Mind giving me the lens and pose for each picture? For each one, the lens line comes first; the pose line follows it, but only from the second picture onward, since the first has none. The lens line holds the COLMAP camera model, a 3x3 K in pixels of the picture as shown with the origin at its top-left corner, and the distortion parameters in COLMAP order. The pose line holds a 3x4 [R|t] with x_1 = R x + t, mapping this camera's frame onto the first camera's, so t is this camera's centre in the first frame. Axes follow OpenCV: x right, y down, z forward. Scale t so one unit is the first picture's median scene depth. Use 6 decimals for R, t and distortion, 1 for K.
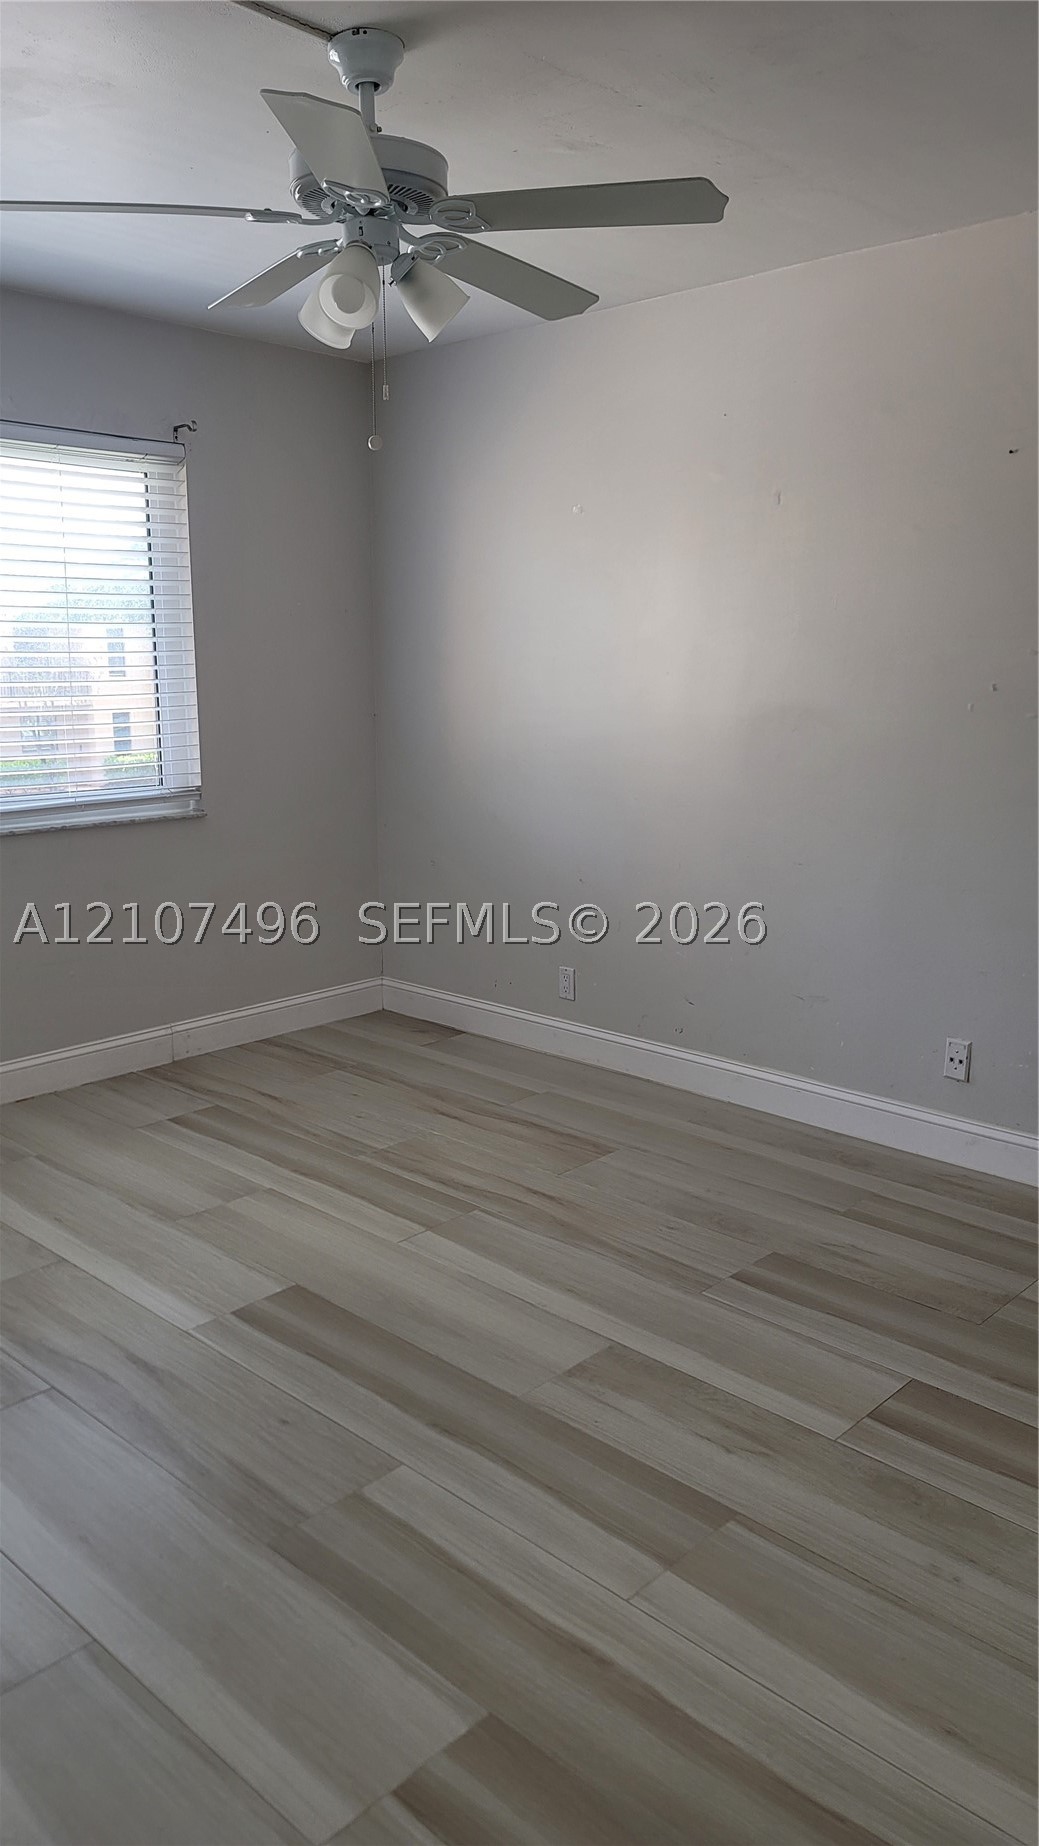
lens RADIAL K [[1335.4, 0, 524.7], [0, 1335.4, 920.0], [0, 0, 1]] dist [0.060893, -0.054028]
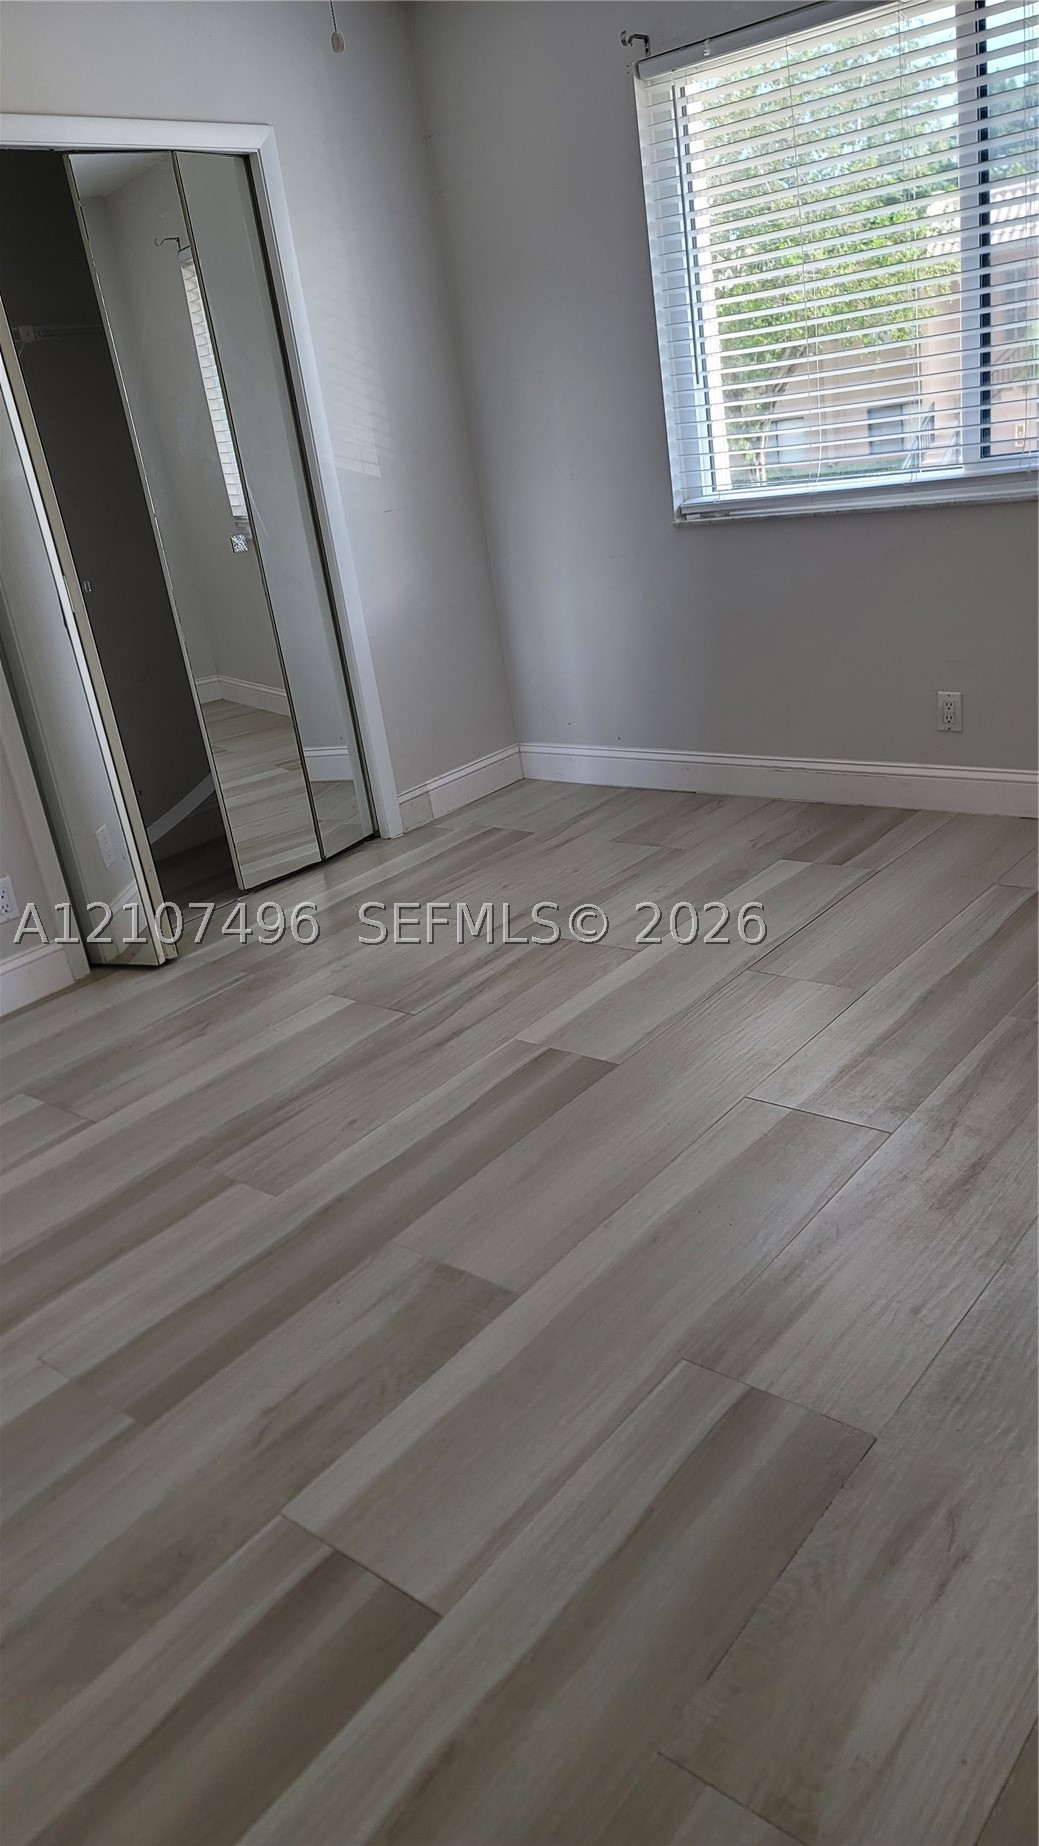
lens RADIAL K [[1359.0, 0, 519.5], [0, 1359.0, 923.0], [0, 0, 1]] dist [0.006599, -0.049777]
pose [[0.064969, 0.340515, -0.937992, 0.743088], [-0.073097, 0.939076, 0.335846, -0.131881], [0.995206, 0.046745, 0.085901, 0.995679]]
